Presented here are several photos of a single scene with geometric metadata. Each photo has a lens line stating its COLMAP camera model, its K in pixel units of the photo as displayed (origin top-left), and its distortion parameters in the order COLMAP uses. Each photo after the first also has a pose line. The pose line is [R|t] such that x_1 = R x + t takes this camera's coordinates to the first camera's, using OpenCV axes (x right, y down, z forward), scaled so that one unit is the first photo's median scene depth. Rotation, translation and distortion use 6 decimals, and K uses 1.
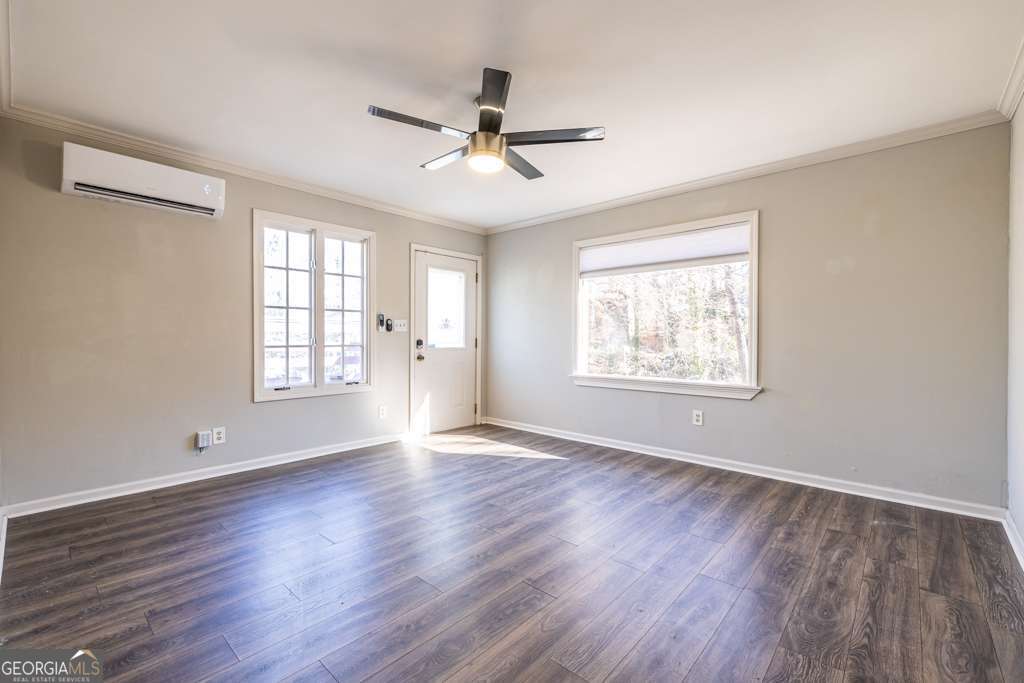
lens RADIAL K [[444.6, 0, 512.0], [0, 444.6, 341.5], [0, 0, 1]] dist [-0.000878, 0.017357]
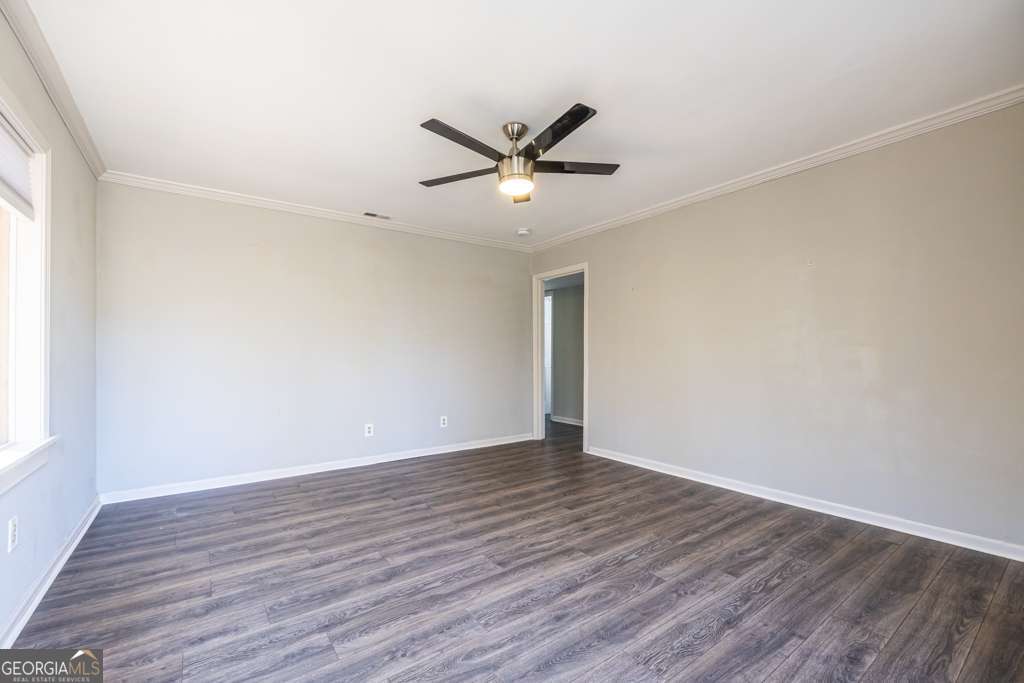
lens RADIAL K [[437.3, 0, 512.5], [0, 437.3, 352.9], [0, 0, 1]] dist [-0.000196, 0.000101]
pose [[-0.979171, 0.003628, 0.203006, -0.171310], [0.005512, 0.999947, 0.008718, -0.011790], [-0.202964, 0.009655, -0.979139, 1.324846]]
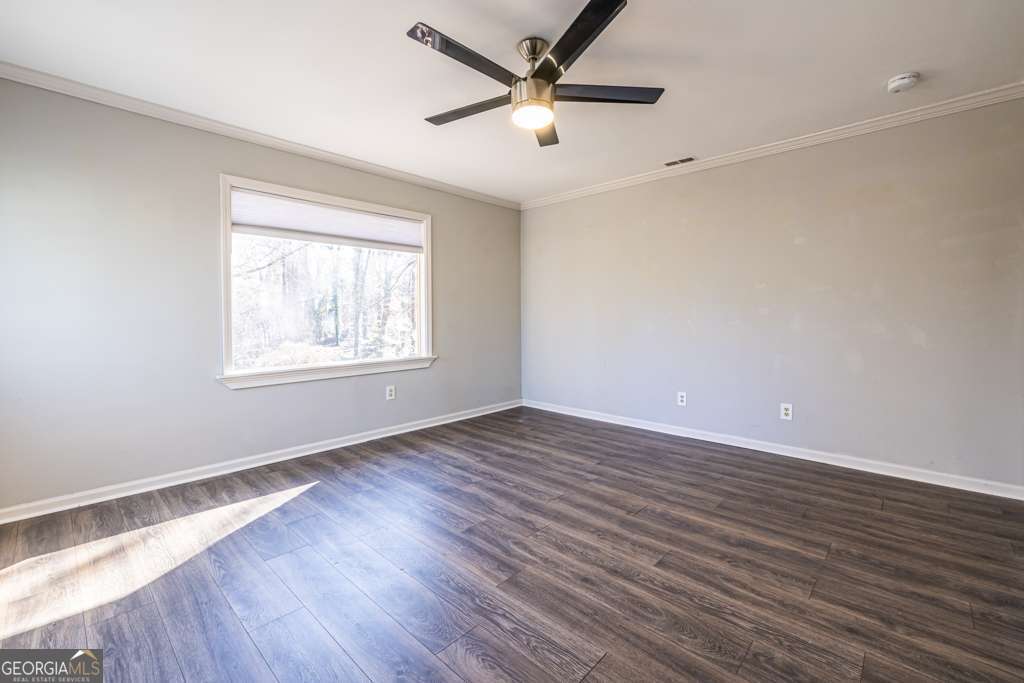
lens RADIAL K [[428.4, 0, 512.2], [0, 428.4, 335.5], [0, 0, 1]] dist [0.000789, 0.000172]
pose [[0.019947, -0.047637, 0.998666, -0.596586], [0.015490, 0.998759, 0.047332, -0.010257], [-0.999681, 0.014526, 0.020660, 0.680969]]
